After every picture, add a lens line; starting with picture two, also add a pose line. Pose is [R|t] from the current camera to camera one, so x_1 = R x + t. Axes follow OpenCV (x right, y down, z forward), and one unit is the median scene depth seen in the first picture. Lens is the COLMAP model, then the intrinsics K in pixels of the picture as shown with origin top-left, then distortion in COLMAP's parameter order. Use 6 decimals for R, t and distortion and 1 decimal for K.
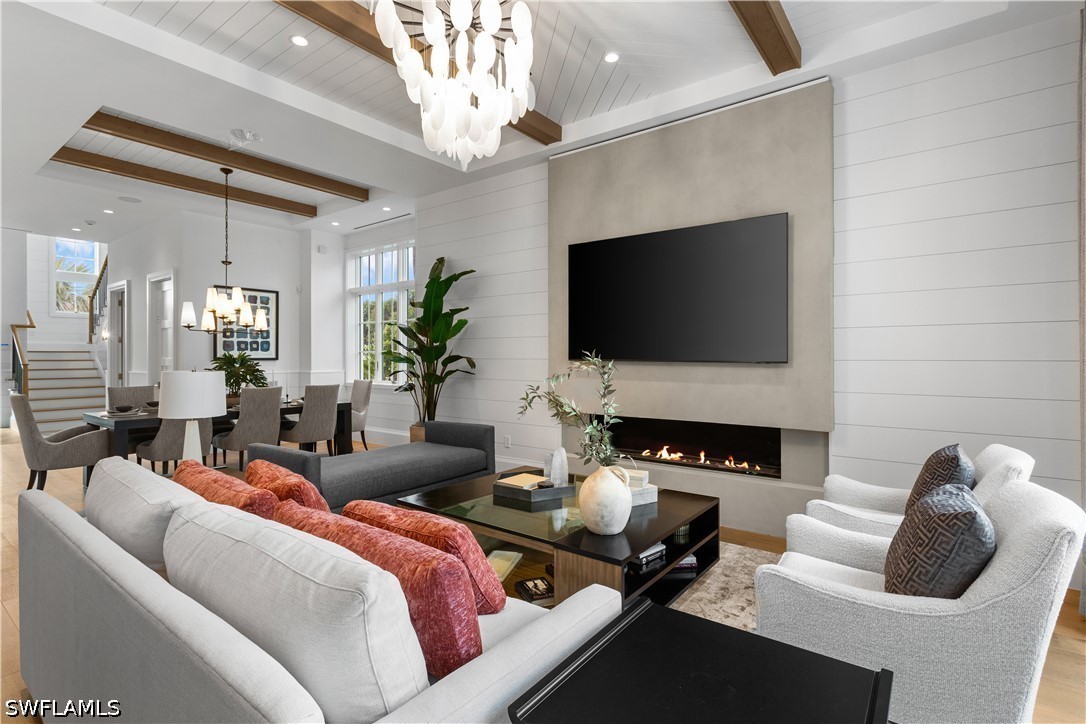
lens RADIAL K [[524.4, 0, 541.2], [0, 524.4, 355.2], [0, 0, 1]] dist [-0.001407, 0.003483]
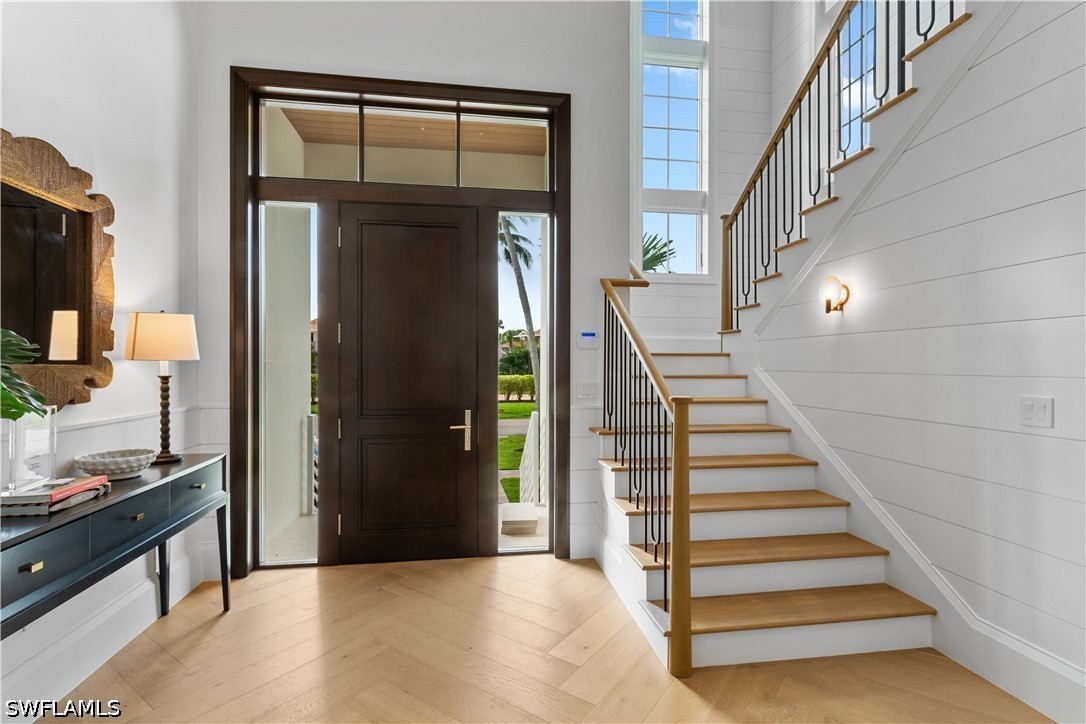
lens RADIAL K [[524.4, 0, 541.2], [0, 524.4, 360.5], [0, 0, 1]] dist [-0.001407, 0.003483]
pose [[0.725617, 0.001668, -0.688096, -0.786230], [-0.001399, 0.999999, 0.000949, -0.002811], [0.688097, 0.000274, 0.725619, 0.706112]]
